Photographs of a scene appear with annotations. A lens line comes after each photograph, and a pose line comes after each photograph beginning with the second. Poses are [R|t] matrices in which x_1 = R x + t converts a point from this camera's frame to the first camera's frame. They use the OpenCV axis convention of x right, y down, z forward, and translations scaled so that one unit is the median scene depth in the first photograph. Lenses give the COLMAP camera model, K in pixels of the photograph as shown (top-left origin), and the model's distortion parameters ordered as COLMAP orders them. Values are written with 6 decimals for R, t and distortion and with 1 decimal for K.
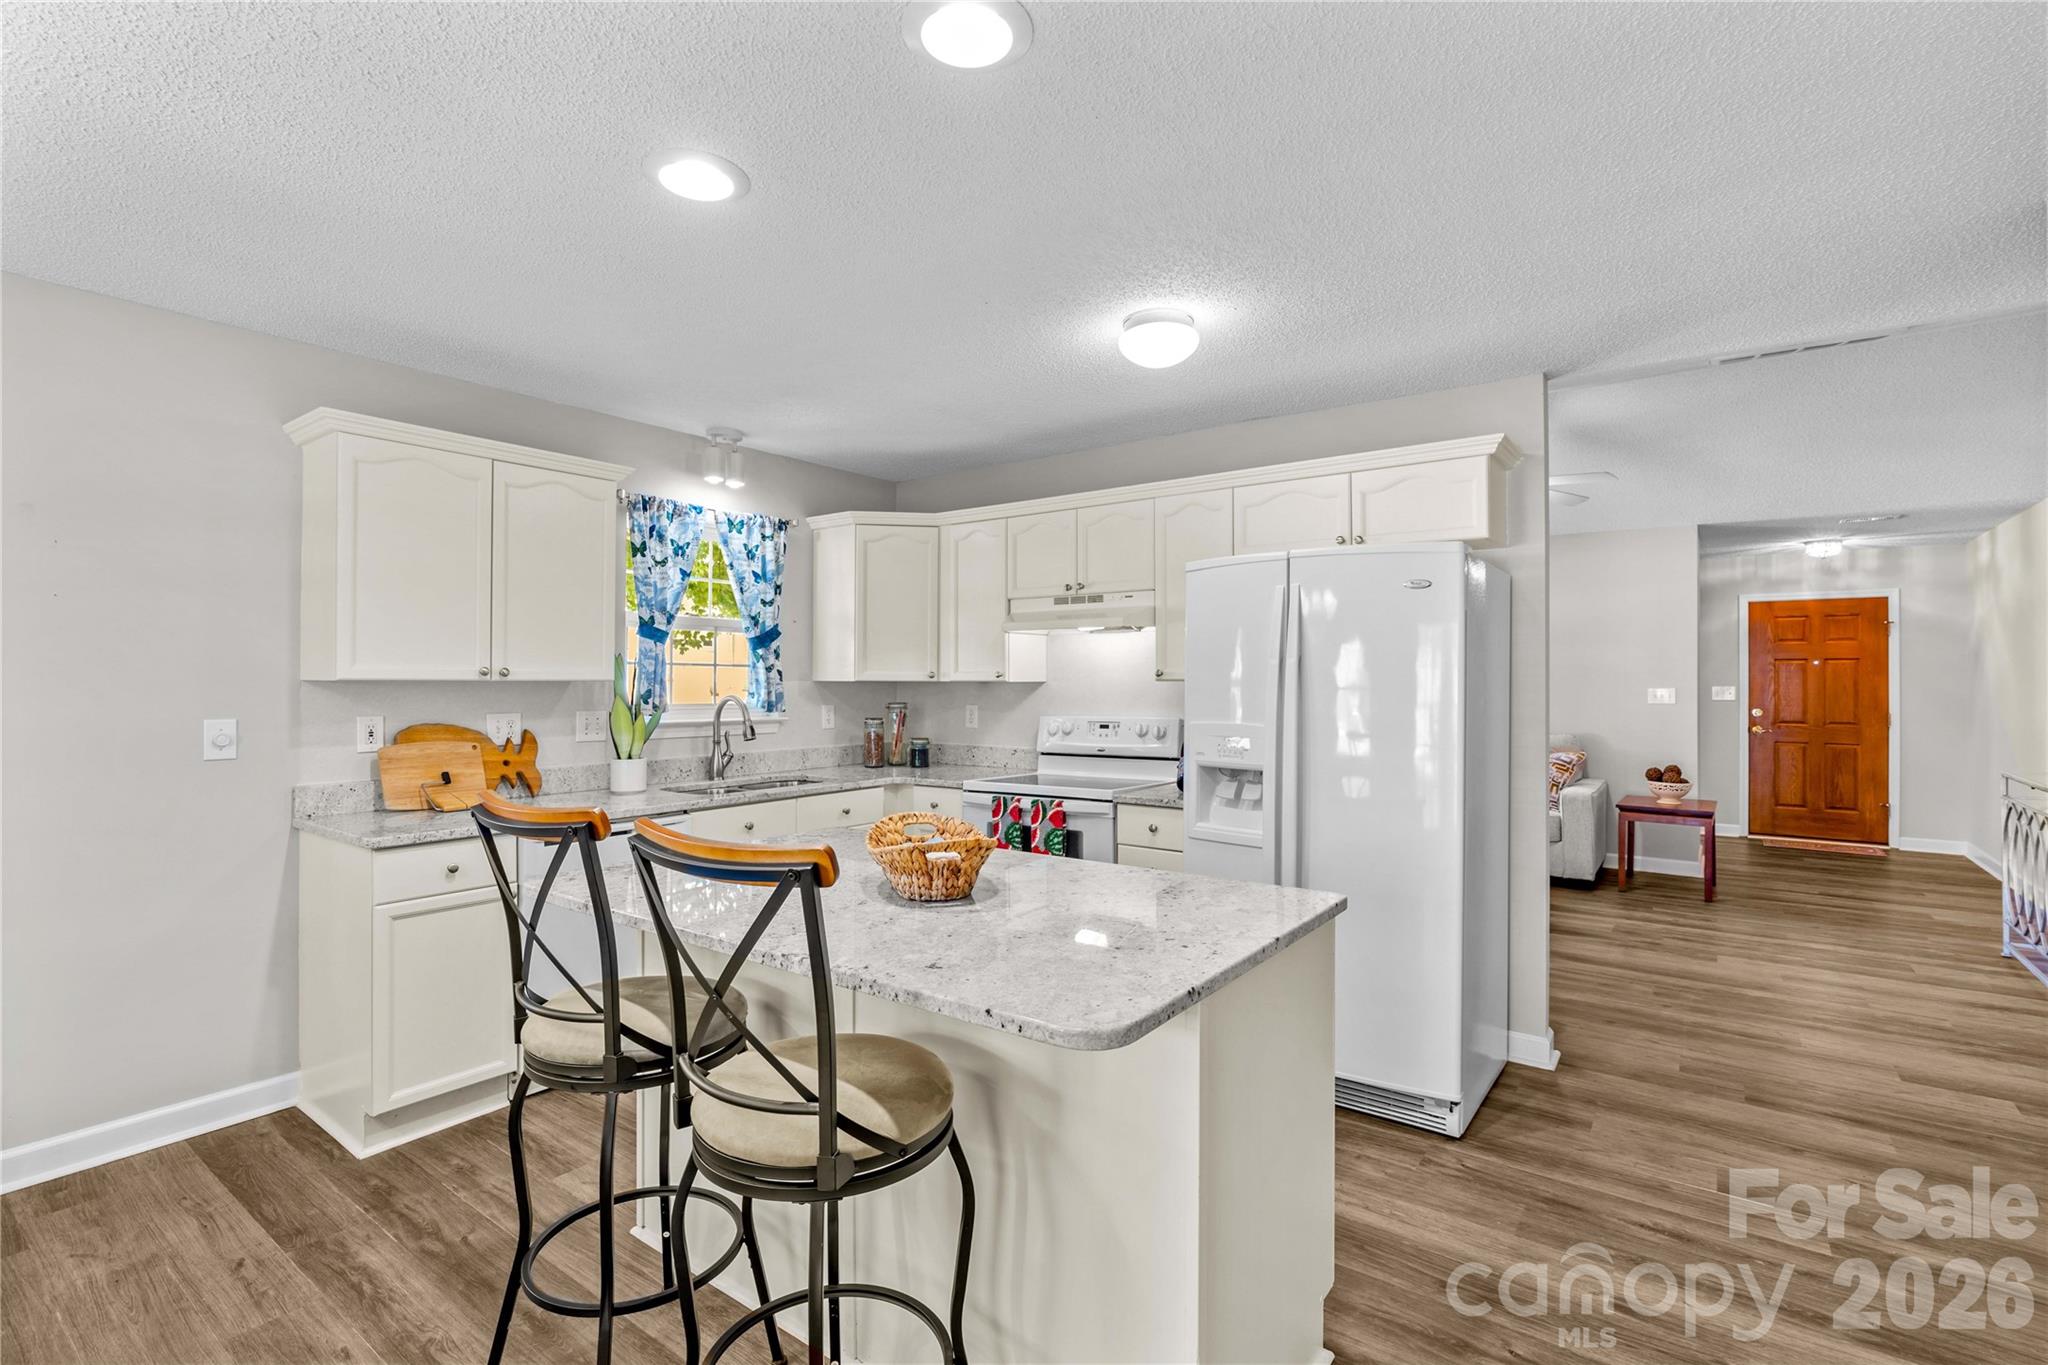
lens RADIAL K [[946.4, 0, 1024.0], [0, 946.4, 682.5], [0, 0, 1]] dist [-0.009711, 0.000148]
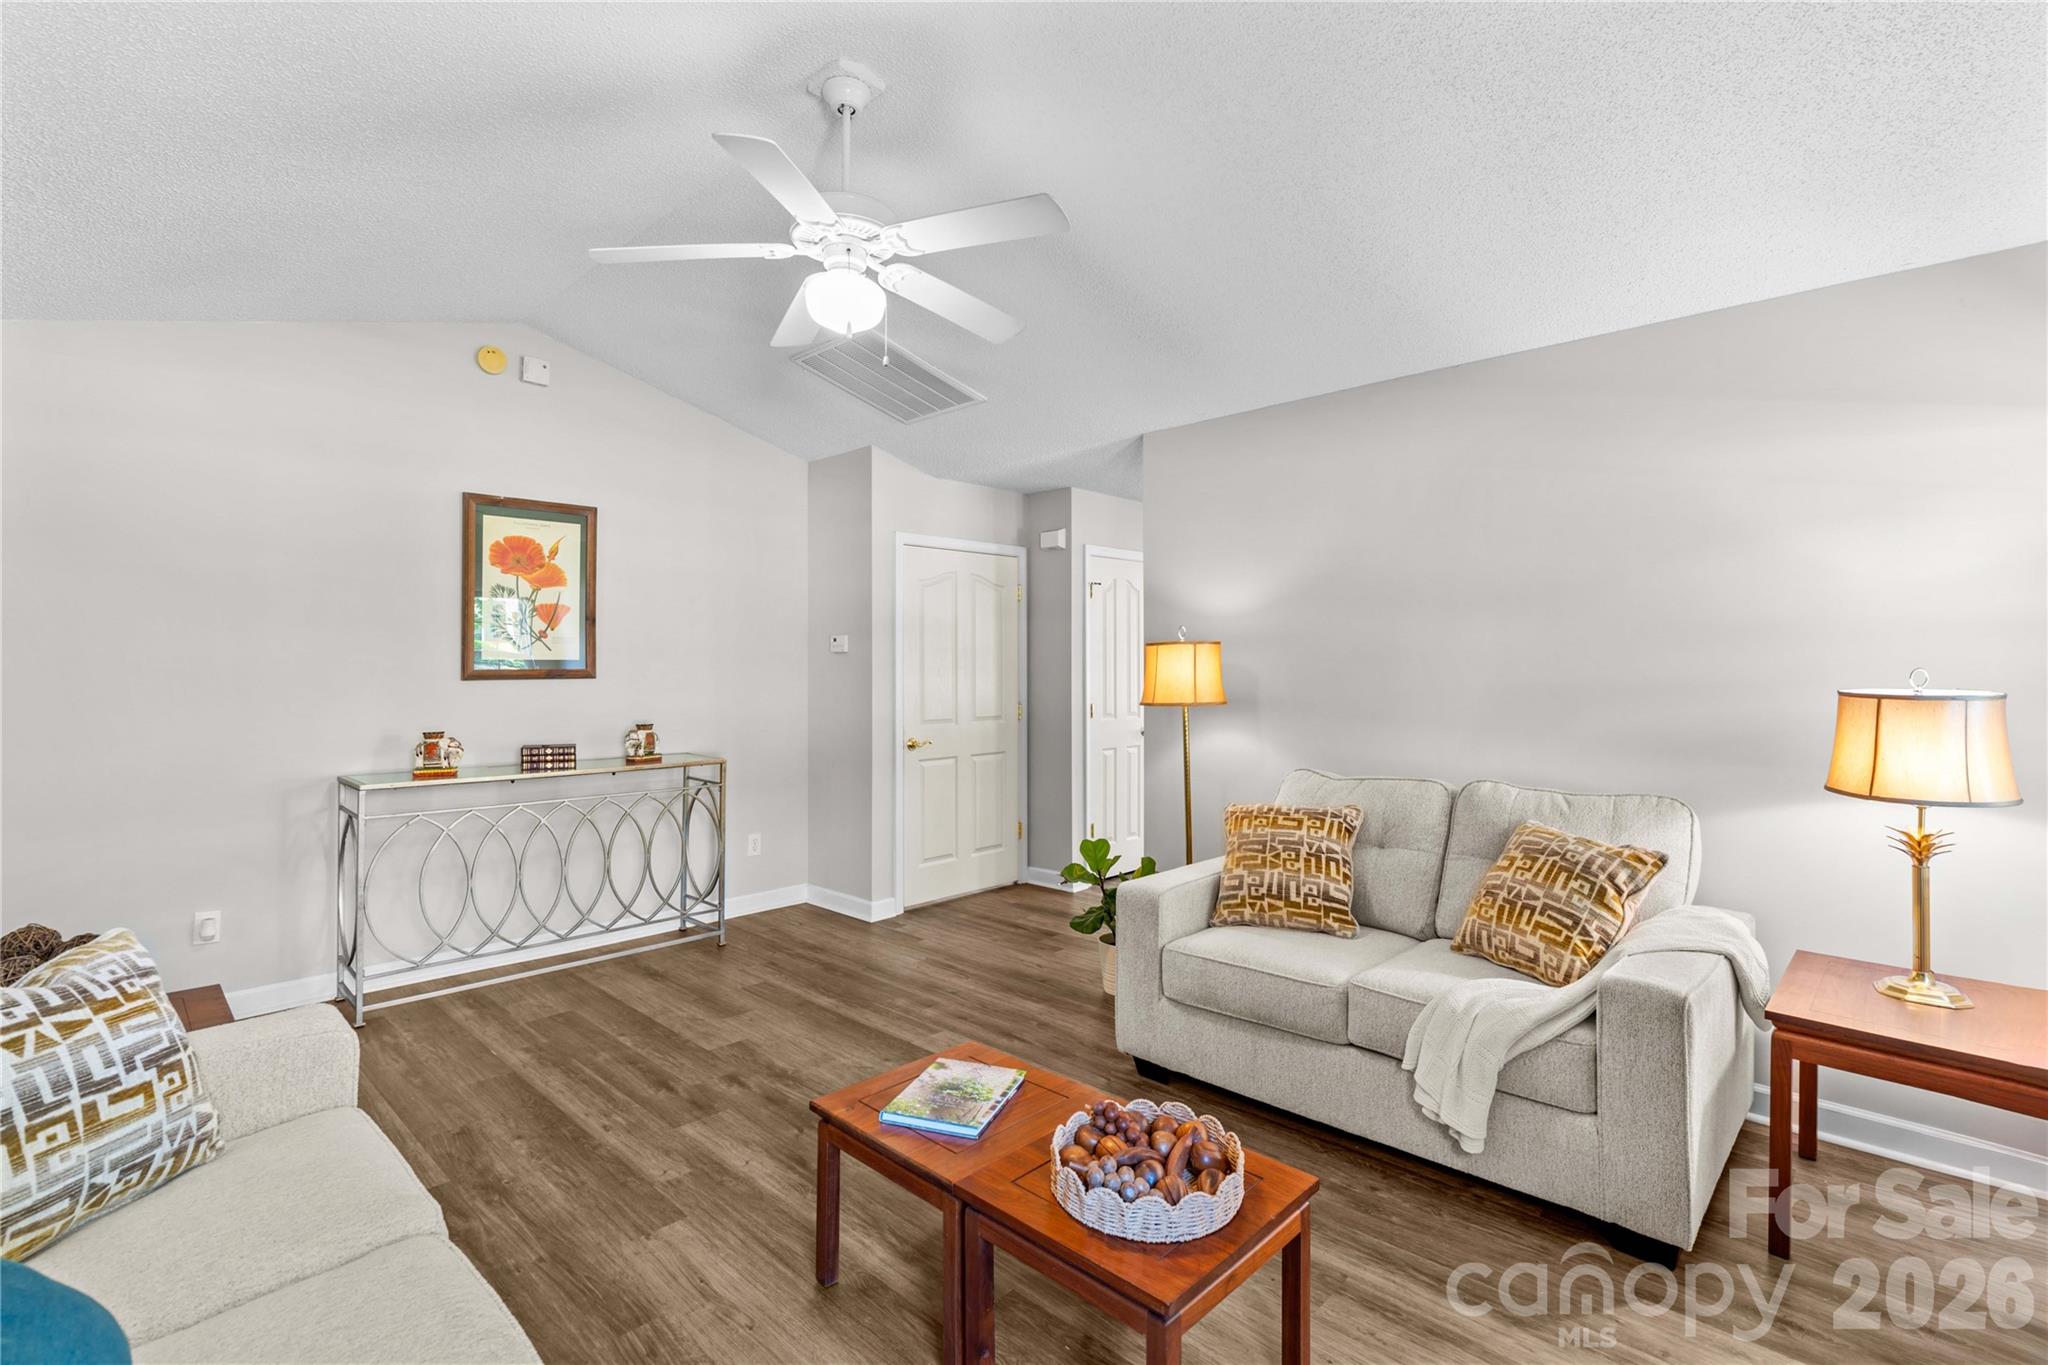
lens RADIAL K [[946.5, 0, 1018.3], [0, 946.5, 649.4], [0, 0, 1]] dist [-0.001752, 0.000034]
pose [[-0.991669, 0.007289, 0.128603, 0.436806], [0.004576, 0.999761, -0.021379, 0.002166], [-0.128728, -0.020612, -0.991466, 1.803462]]
